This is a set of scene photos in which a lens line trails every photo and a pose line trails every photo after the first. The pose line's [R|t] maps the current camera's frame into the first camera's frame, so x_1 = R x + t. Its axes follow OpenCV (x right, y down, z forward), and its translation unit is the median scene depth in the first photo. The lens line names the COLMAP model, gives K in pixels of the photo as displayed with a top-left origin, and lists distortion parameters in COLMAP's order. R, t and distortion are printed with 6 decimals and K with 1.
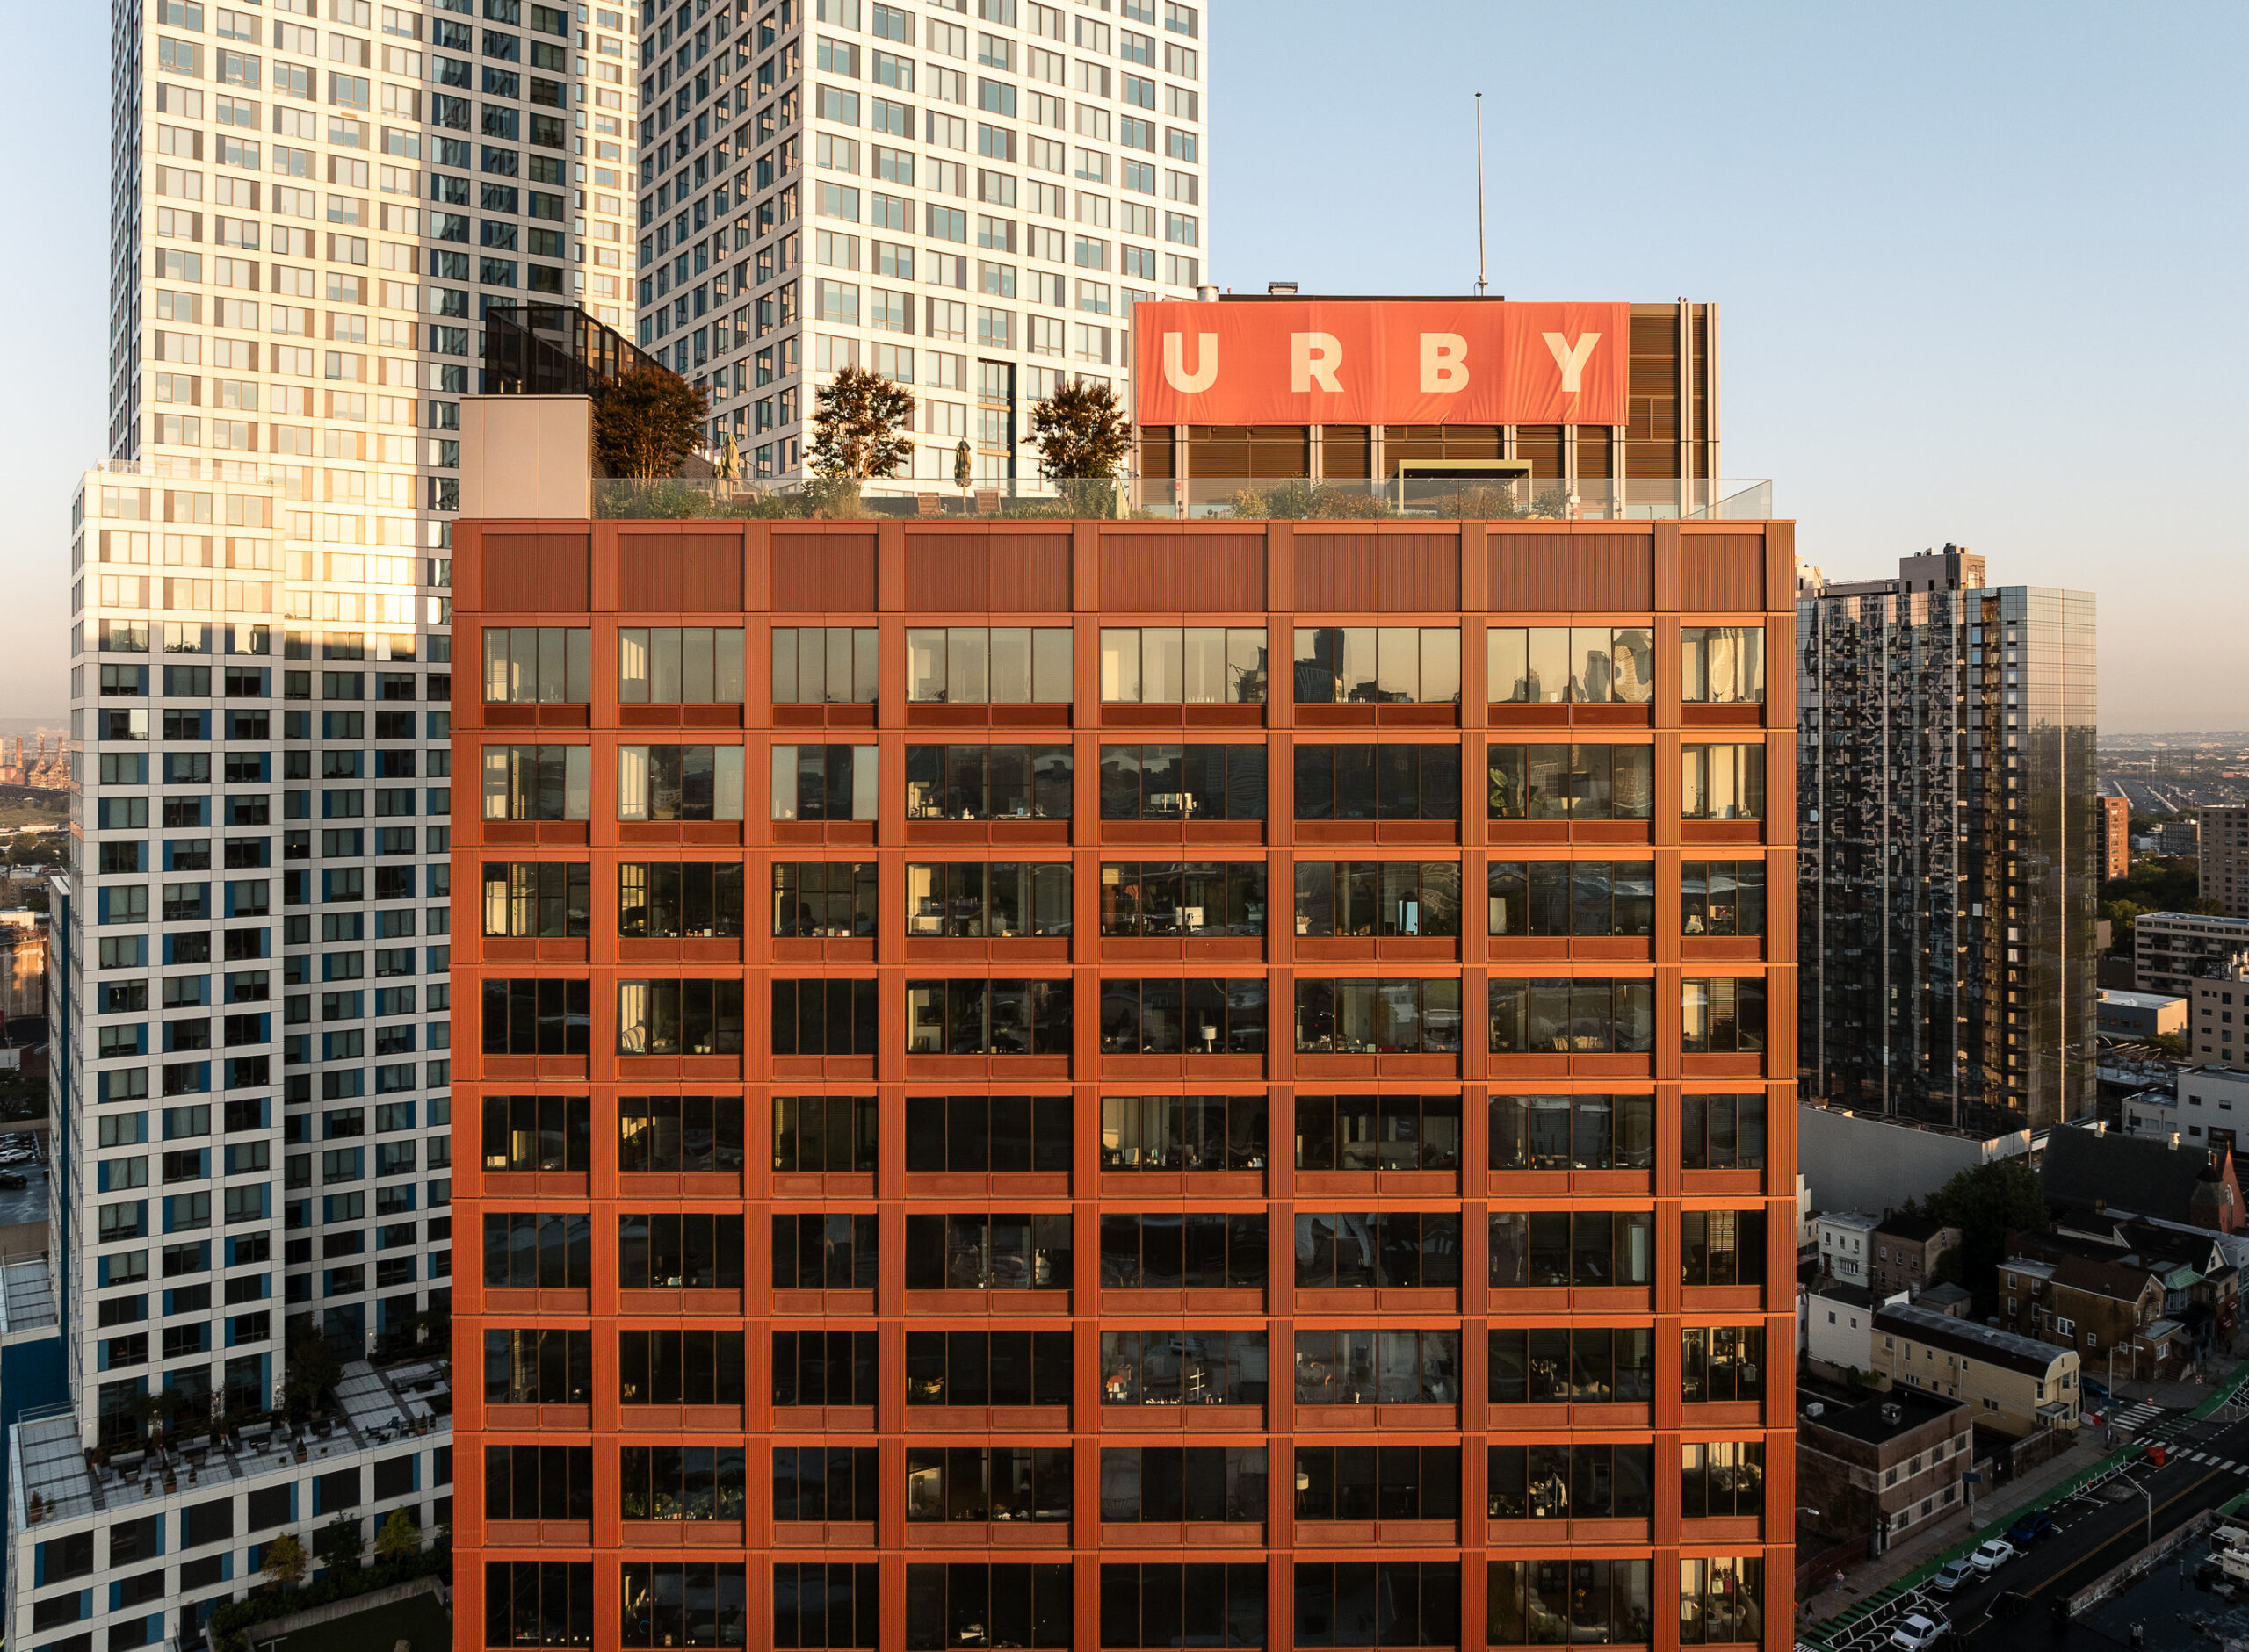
lens RADIAL K [[1689.3, 0, 1250.5], [0, 1689.3, 735.1], [0, 0, 1]] dist [-0.059731, 0.045825]
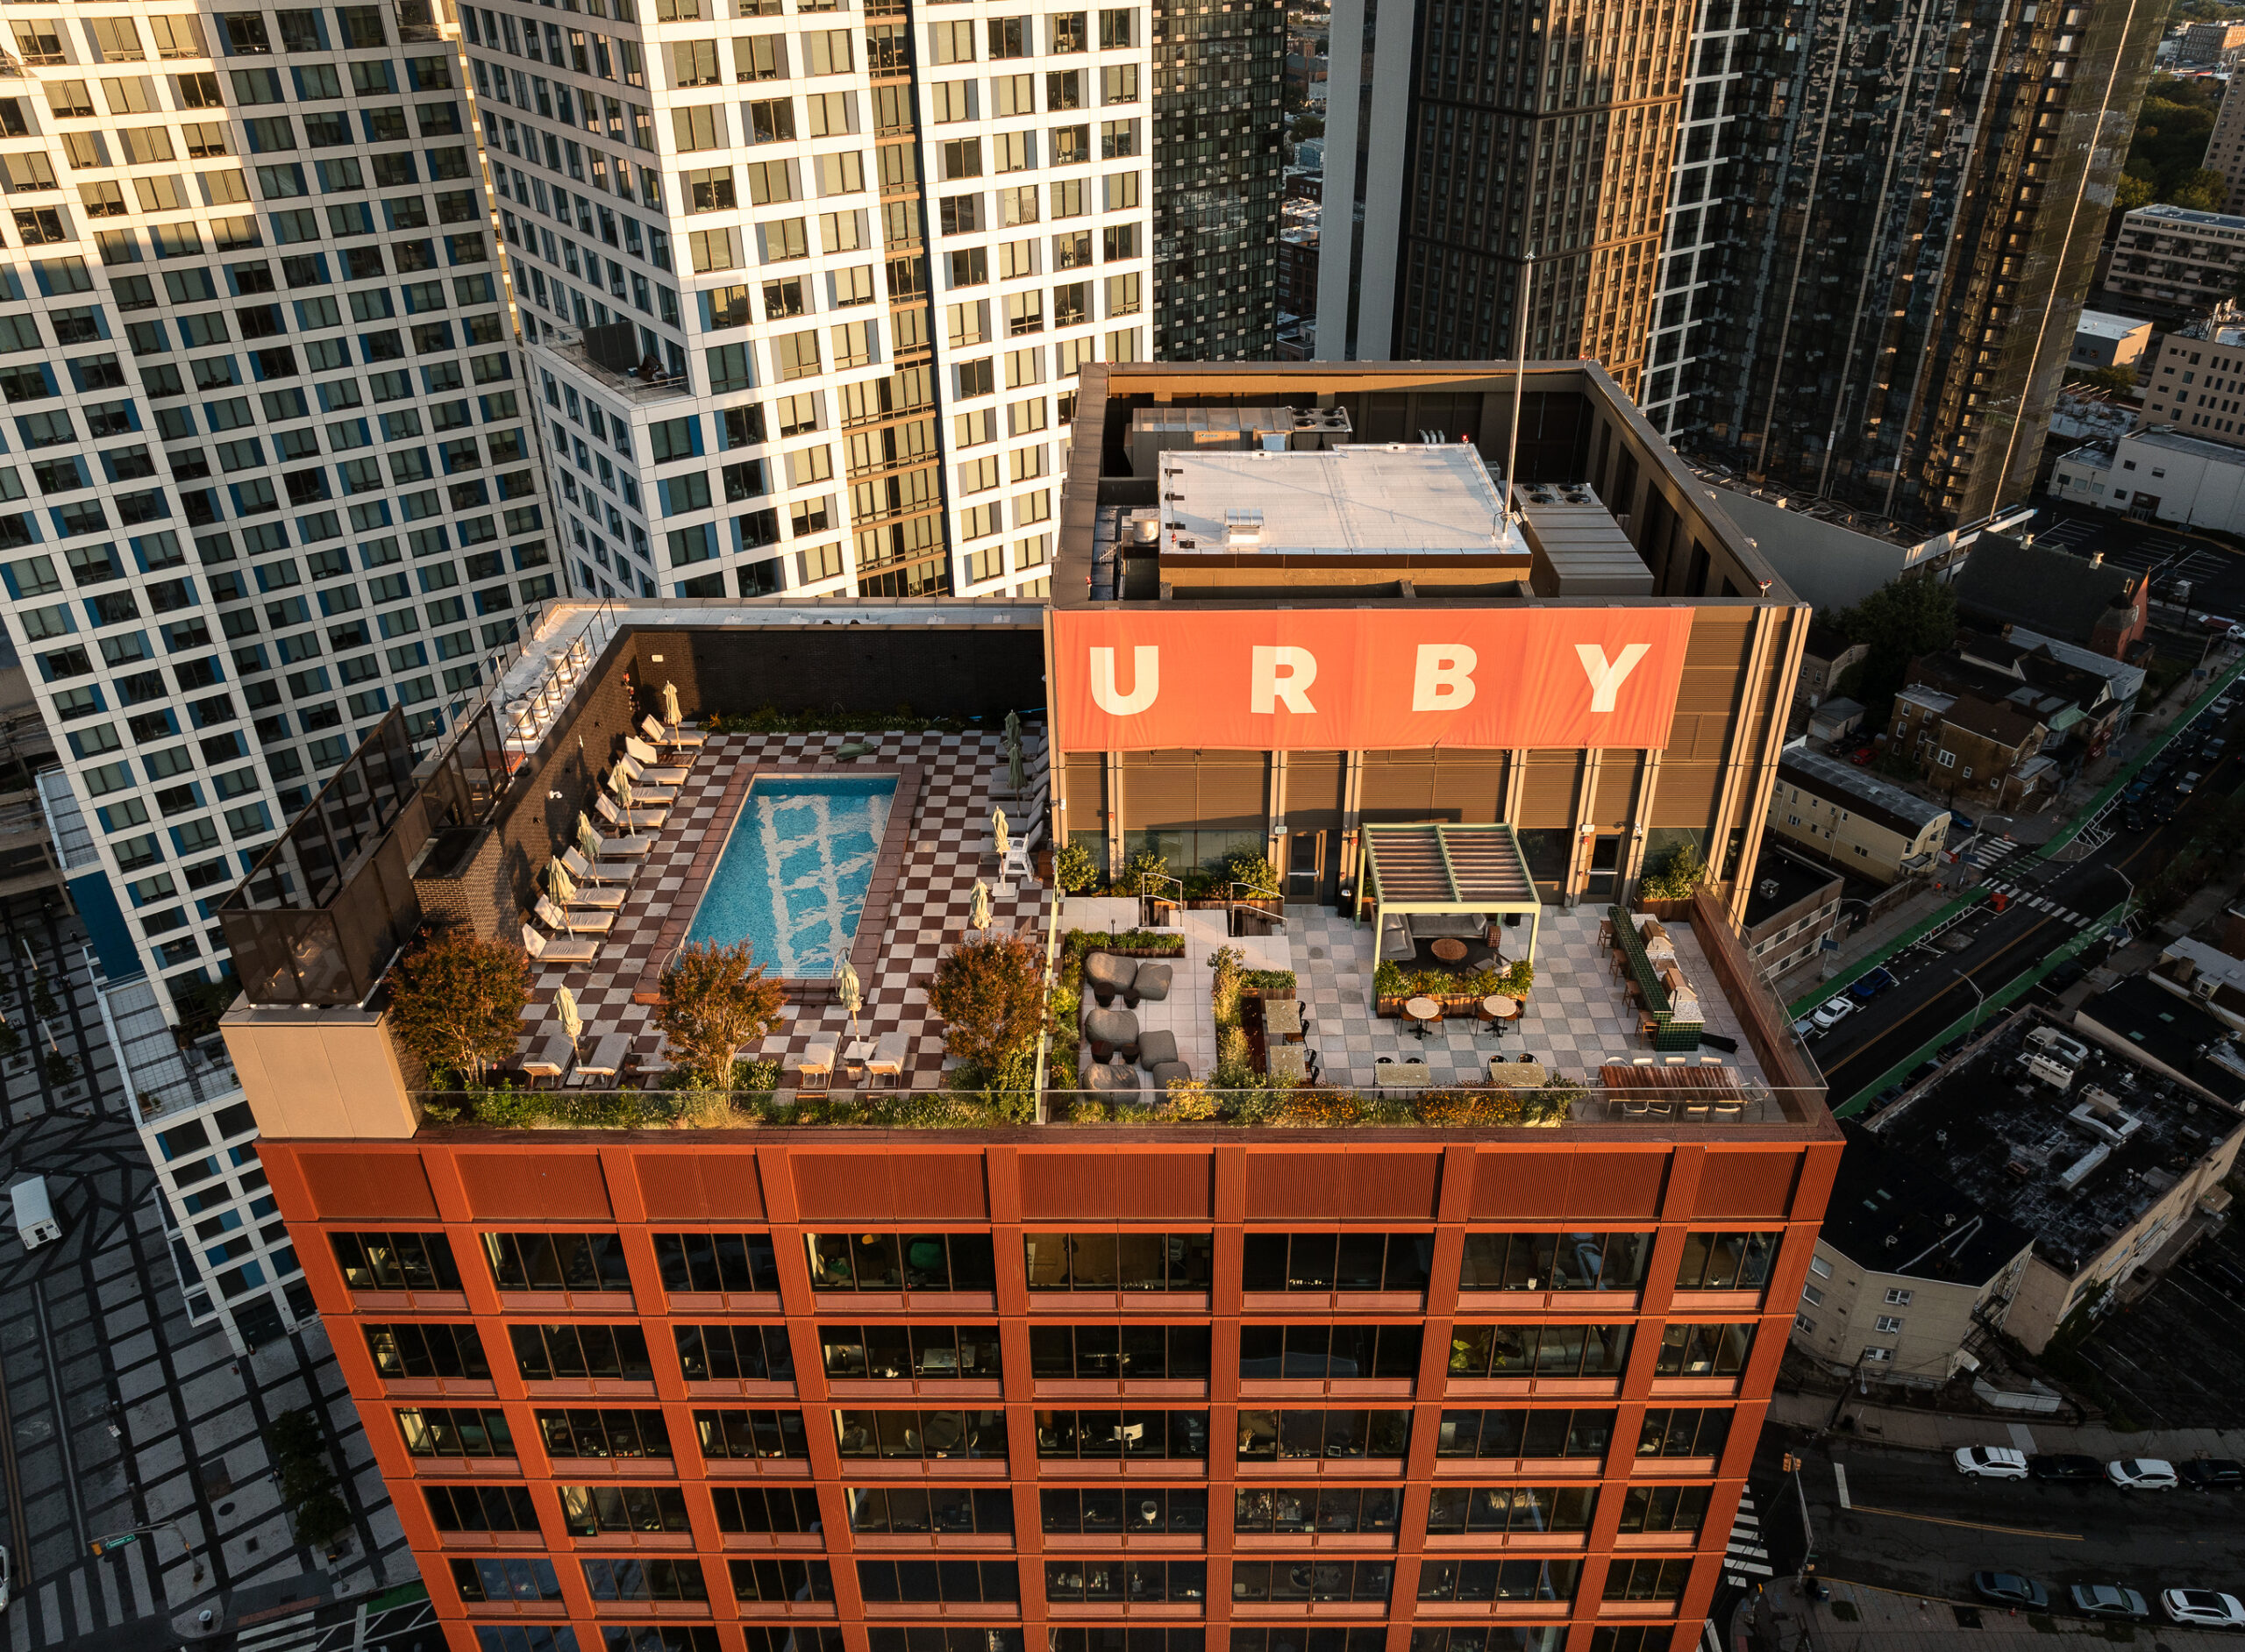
lens RADIAL K [[1602.6, 0, 1174.5], [0, 1602.6, 822.1], [0, 0, 1]] dist [-0.047908, 0.048626]
pose [[0.999863, 0.011578, -0.011790, -0.000982], [-0.003917, 0.859206, 0.511615, -0.216563], [0.016054, -0.511498, 0.859134, 0.126325]]
